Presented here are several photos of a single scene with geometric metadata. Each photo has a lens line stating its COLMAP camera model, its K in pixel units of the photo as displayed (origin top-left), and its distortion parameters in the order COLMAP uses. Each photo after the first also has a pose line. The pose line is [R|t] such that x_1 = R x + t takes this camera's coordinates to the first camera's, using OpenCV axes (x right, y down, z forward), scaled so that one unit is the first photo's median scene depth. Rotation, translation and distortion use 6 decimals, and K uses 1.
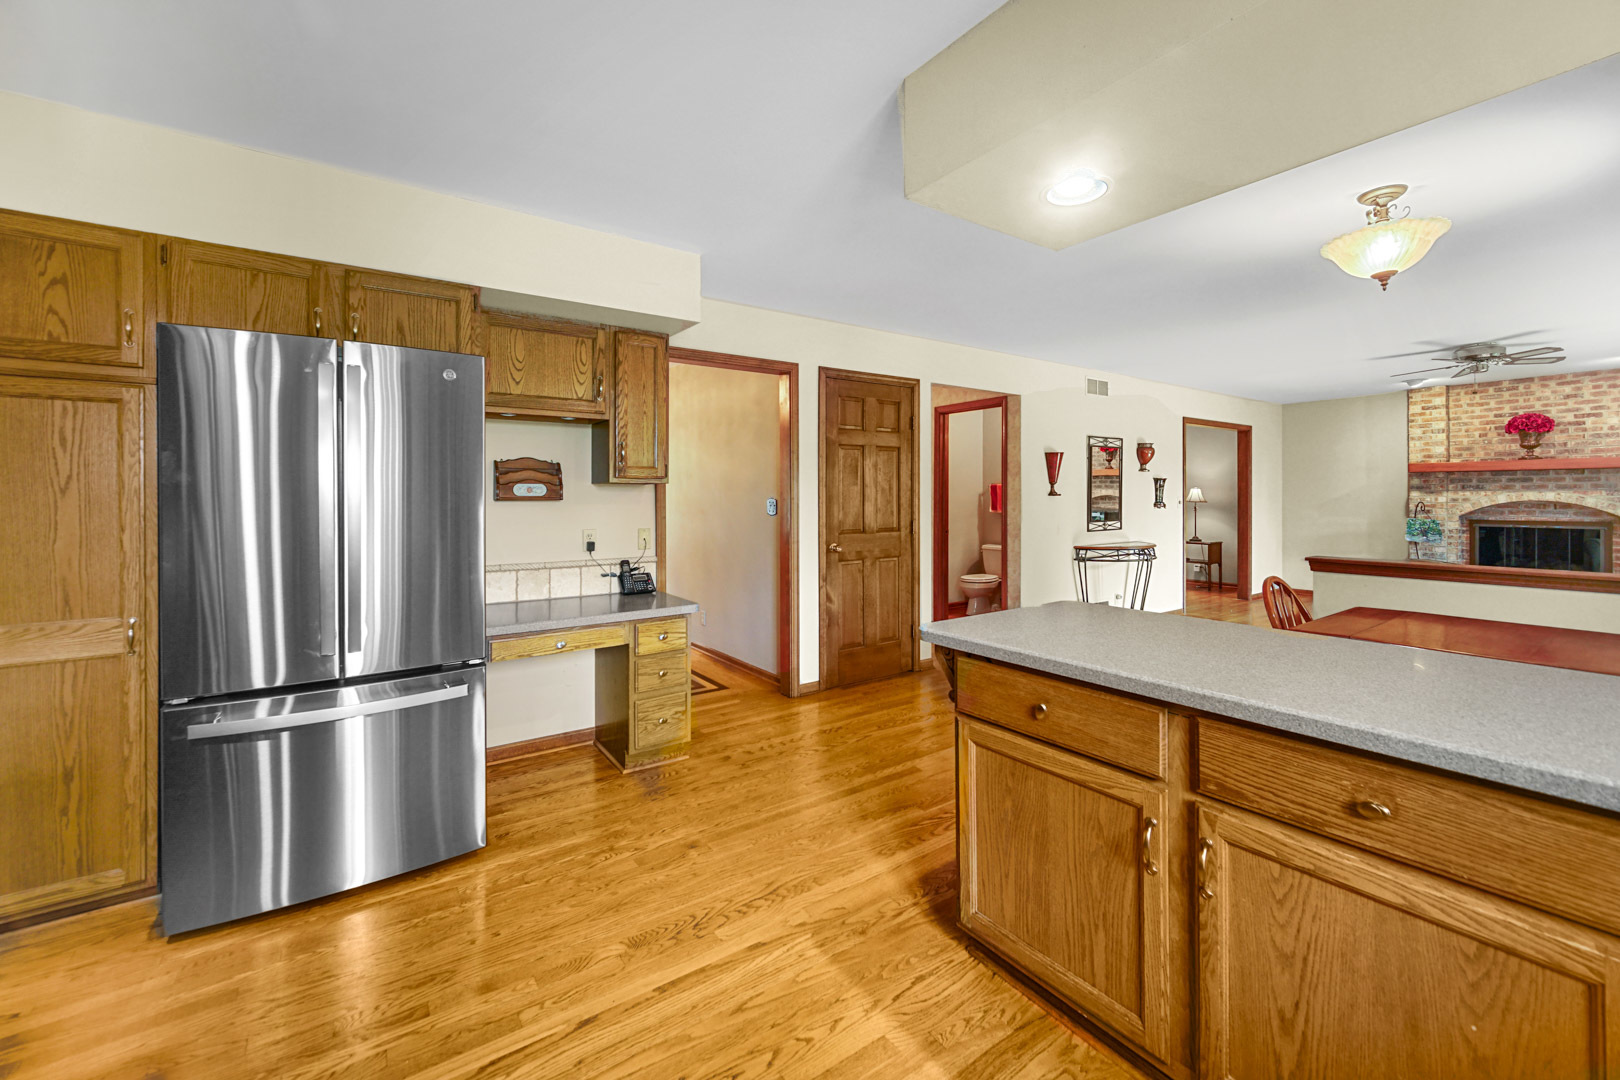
lens RADIAL K [[655.7, 0, 817.0], [0, 655.7, 496.5], [0, 0, 1]] dist [0.006209, 0.000201]
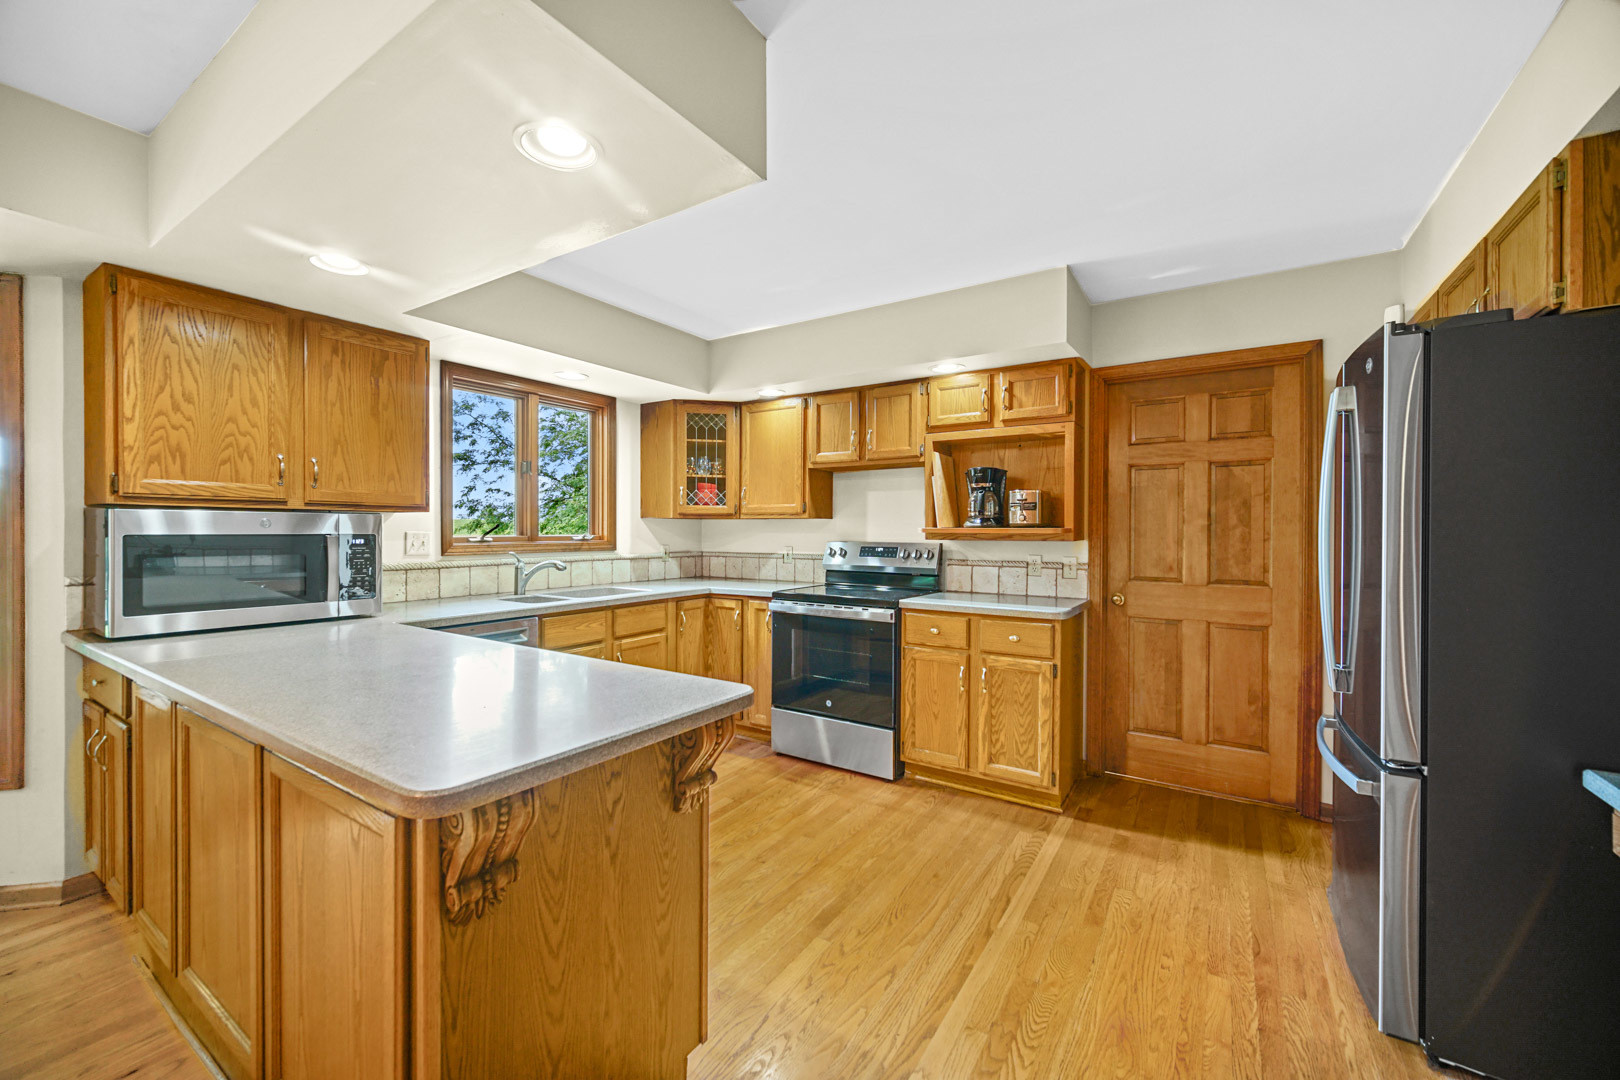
lens RADIAL K [[655.7, 0, 799.6], [0, 655.7, 535.4], [0, 0, 1]] dist [0.006209, 0.000201]
pose [[-0.933321, 0.004232, -0.359019, 0.114823], [0.002070, 0.999977, 0.006406, 0.002146], [0.359037, 0.005236, -0.933308, 0.520716]]
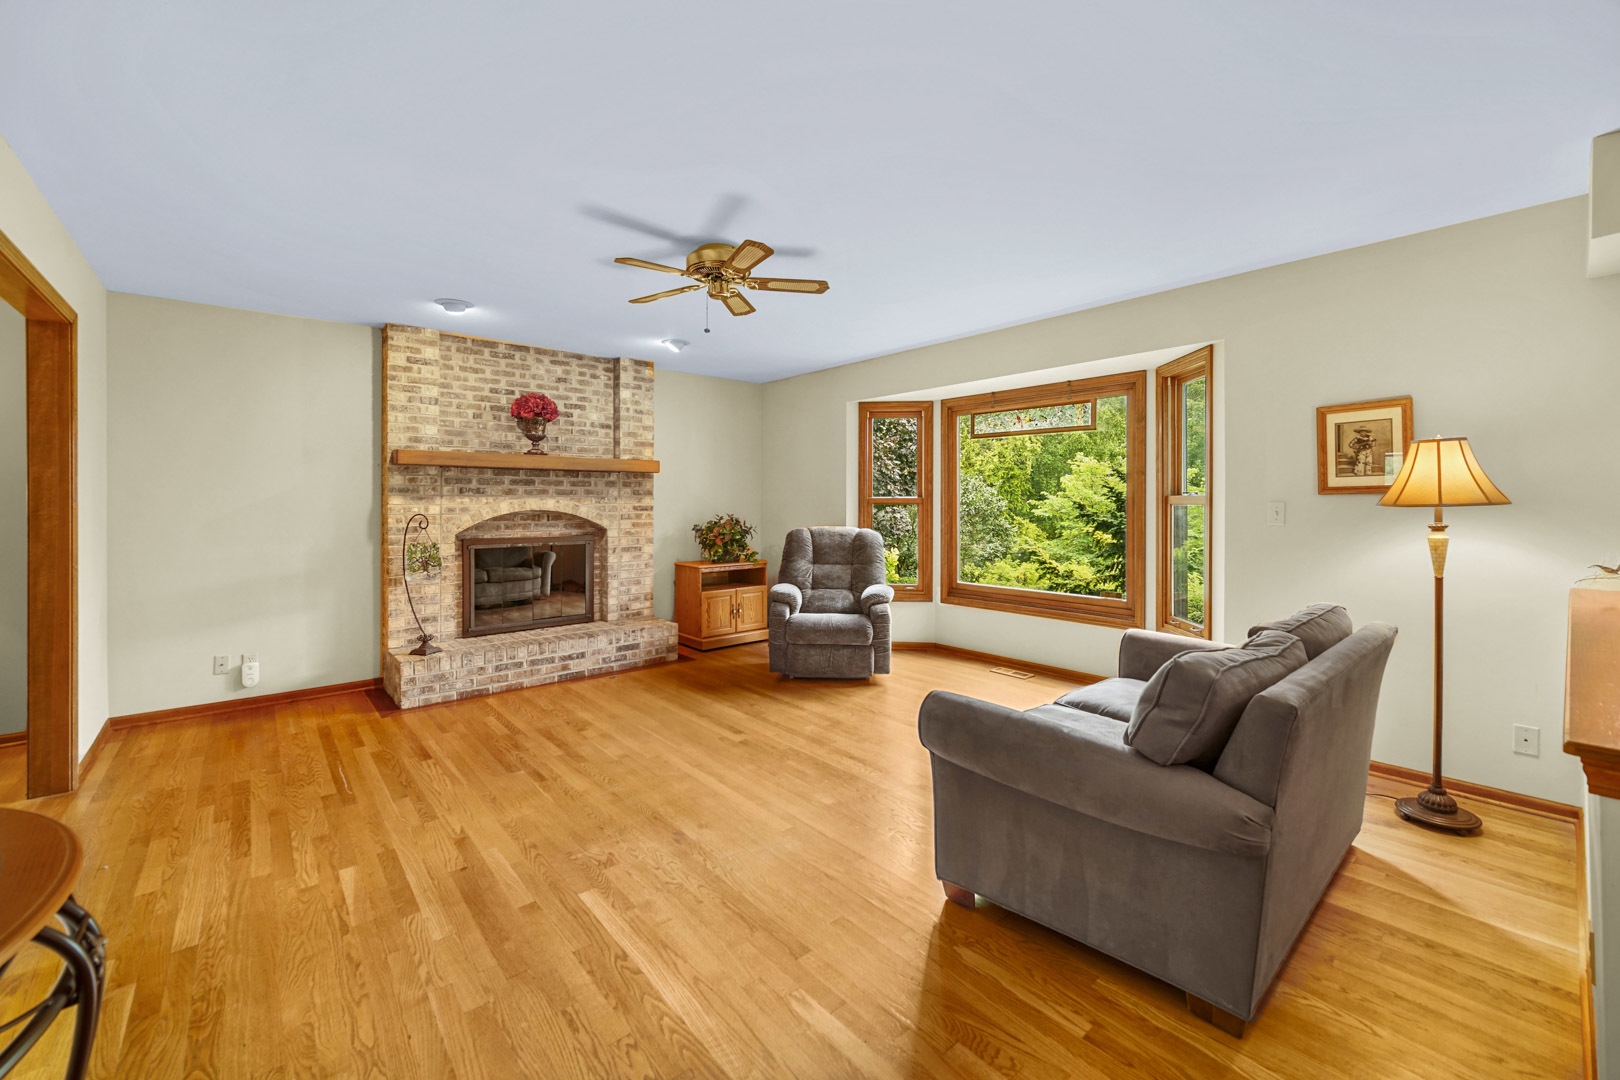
lens RADIAL K [[655.7, 0, 804.2], [0, 655.7, 505.4], [0, 0, 1]] dist [0.006209, 0.000201]
pose [[-0.087293, -0.001106, 0.996182, 0.320382], [0.000910, 0.999999, 0.001190, 0.000082], [-0.996182, 0.001010, -0.087292, 0.779597]]
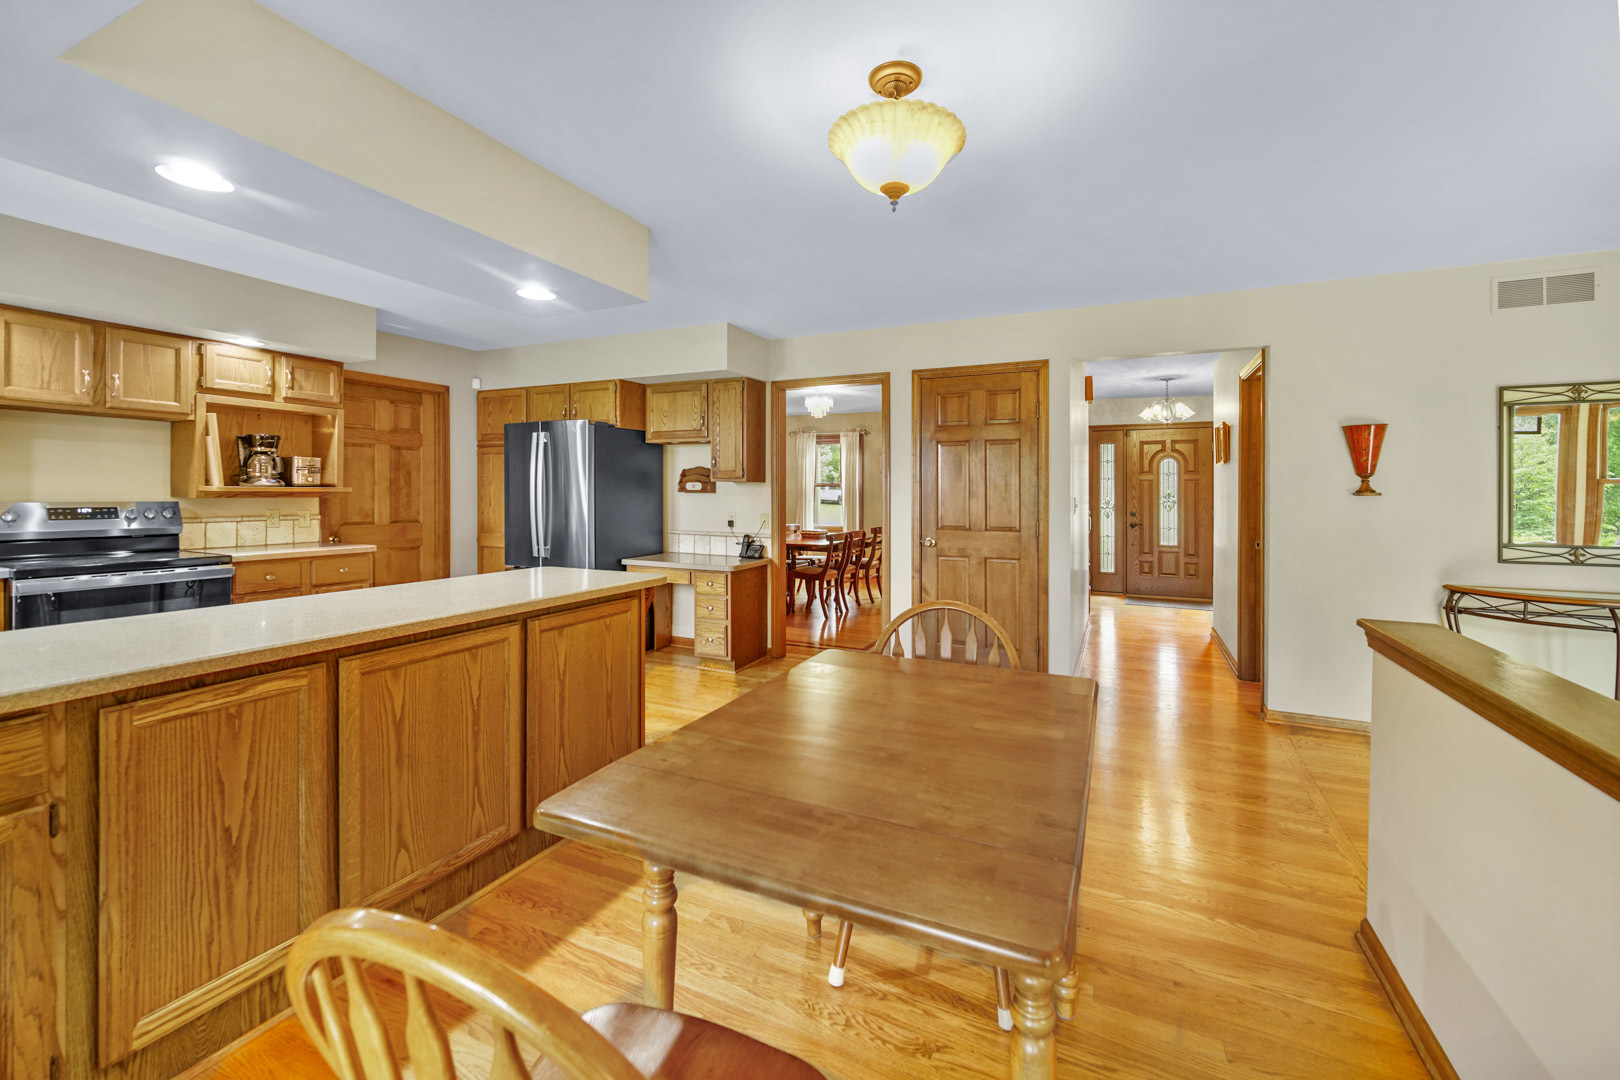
lens RADIAL K [[655.7, 0, 819.5], [0, 655.7, 487.4], [0, 0, 1]] dist [0.006209, 0.000201]
pose [[0.500817, 0.002157, -0.865550, 0.565368], [-0.008665, 0.999959, -0.002521, -0.002546], [0.865510, 0.008763, 0.500815, 0.223083]]
